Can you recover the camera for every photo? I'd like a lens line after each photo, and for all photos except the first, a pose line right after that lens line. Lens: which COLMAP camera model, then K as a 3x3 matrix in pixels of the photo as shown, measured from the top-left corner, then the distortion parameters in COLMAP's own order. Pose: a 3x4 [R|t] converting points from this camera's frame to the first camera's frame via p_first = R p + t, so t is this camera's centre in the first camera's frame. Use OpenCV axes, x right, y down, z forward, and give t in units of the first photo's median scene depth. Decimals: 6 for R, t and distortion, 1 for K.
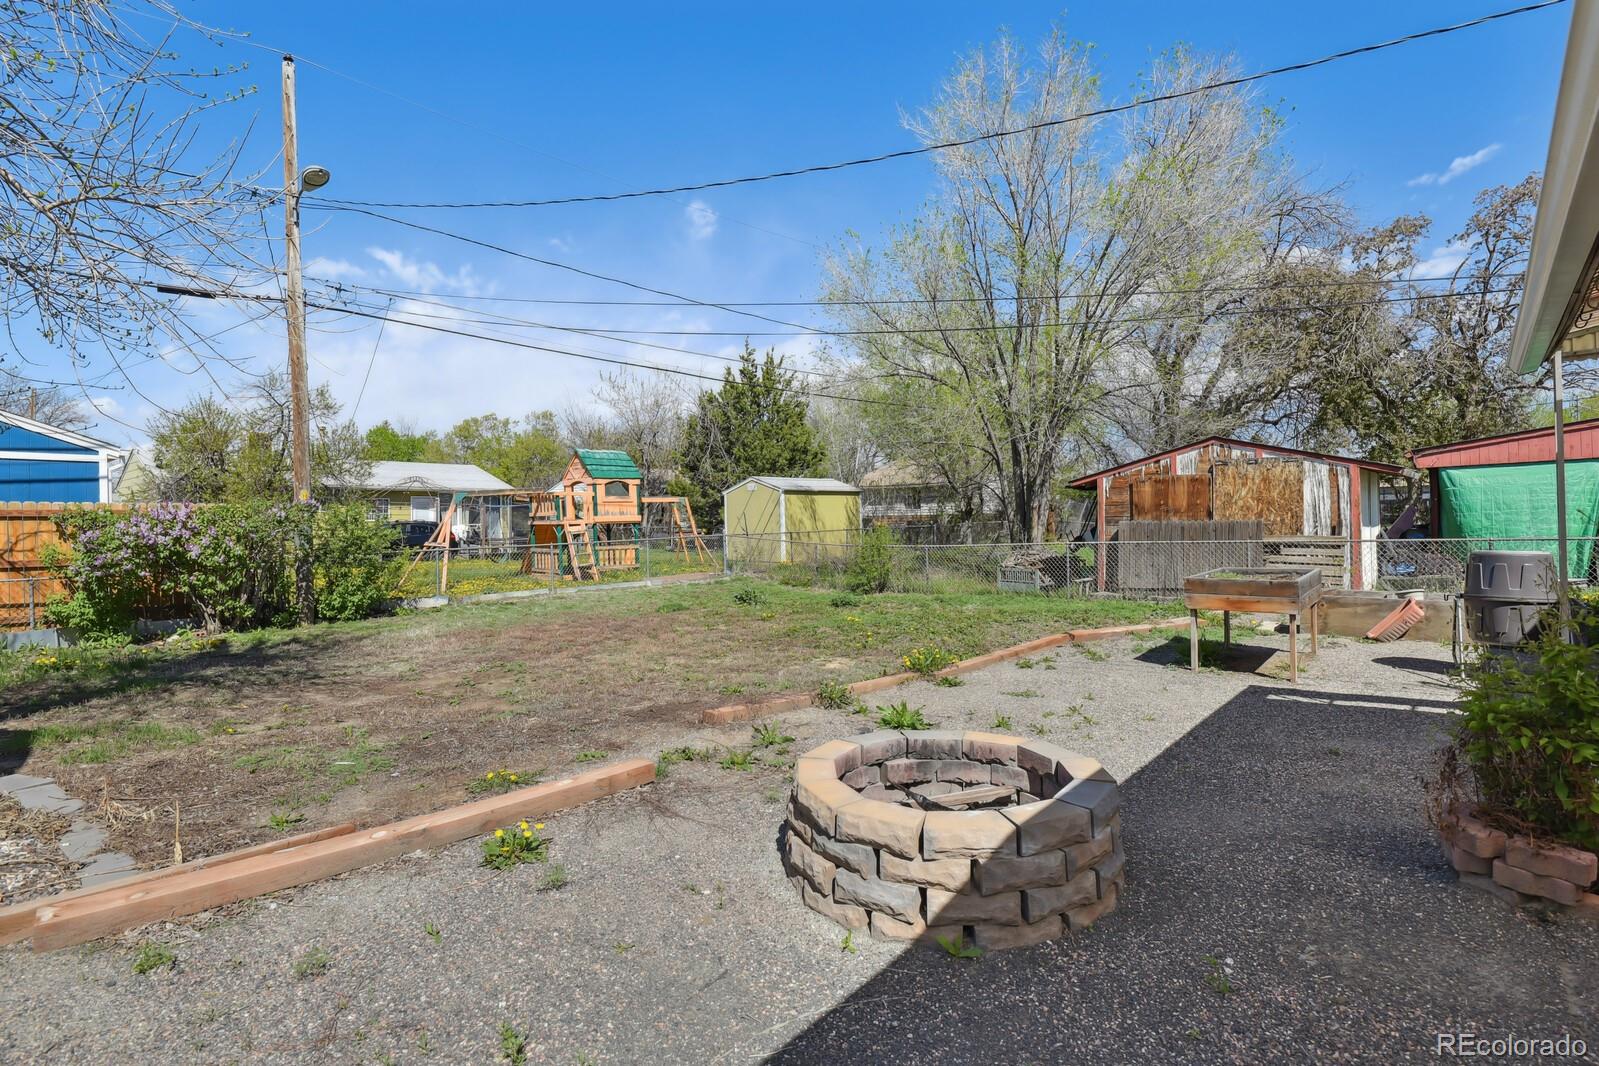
lens RADIAL K [[792.7, 0, 799.5], [0, 792.7, 533.0], [0, 0, 1]] dist [-0.018209, -0.000138]
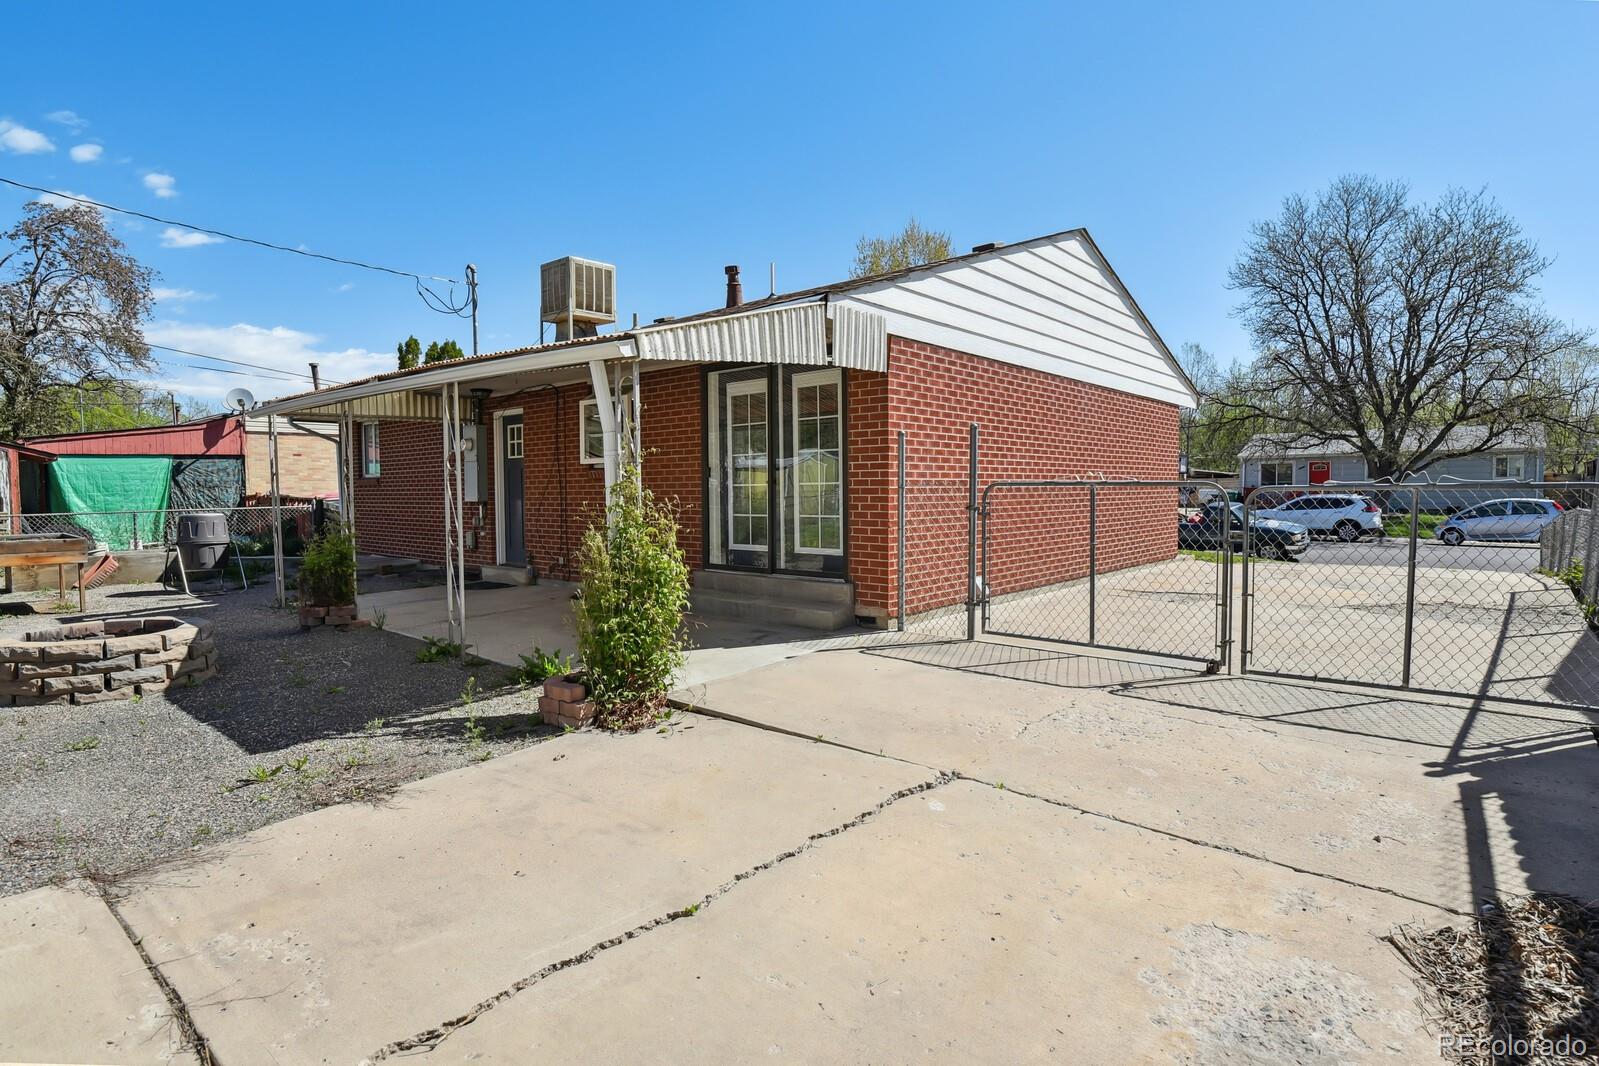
lens RADIAL K [[792.7, 0, 799.5], [0, 792.7, 533.0], [0, 0, 1]] dist [-0.018209, -0.000138]
pose [[0.004927, -0.039598, 0.999204, -0.991508], [0.017126, 0.999072, 0.039508, 0.023889], [-0.999841, 0.016918, 0.005601, -0.368160]]
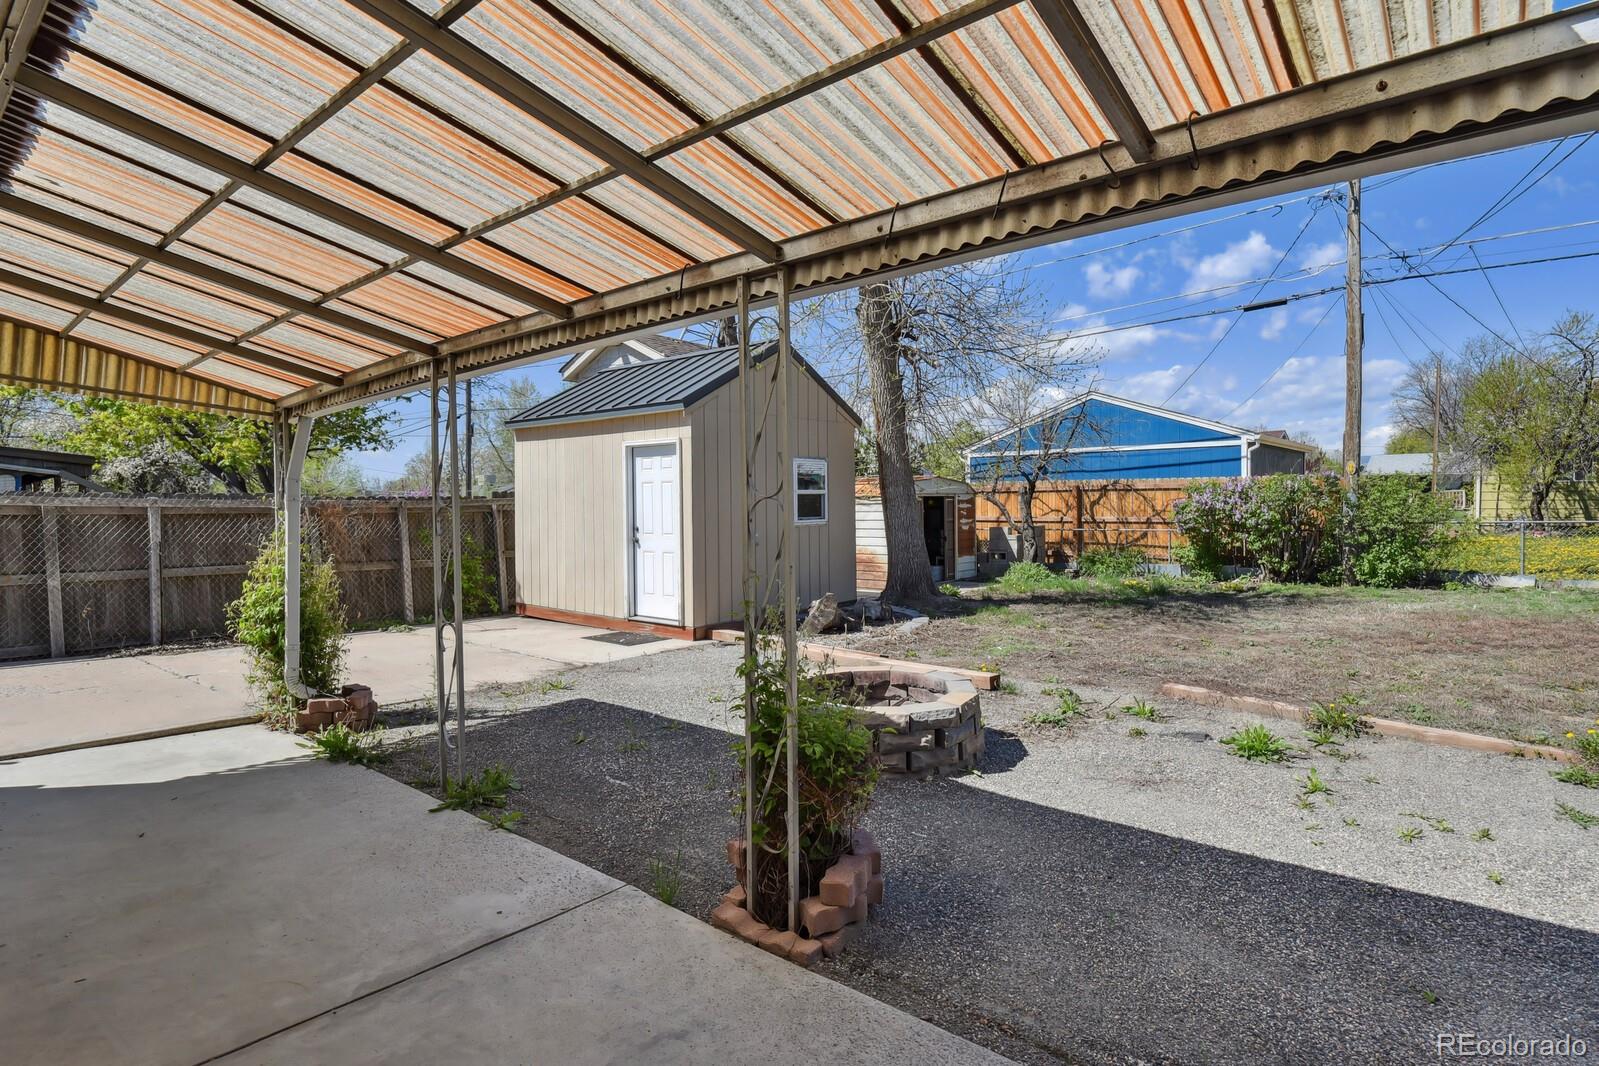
lens RADIAL K [[792.7, 0, 799.5], [0, 792.7, 533.0], [0, 0, 1]] dist [-0.018209, -0.000138]
pose [[0.023699, 0.051769, -0.998378, 0.460468], [-0.002058, 0.998659, 0.051735, -0.011355], [0.999717, 0.000829, 0.023774, 0.235583]]
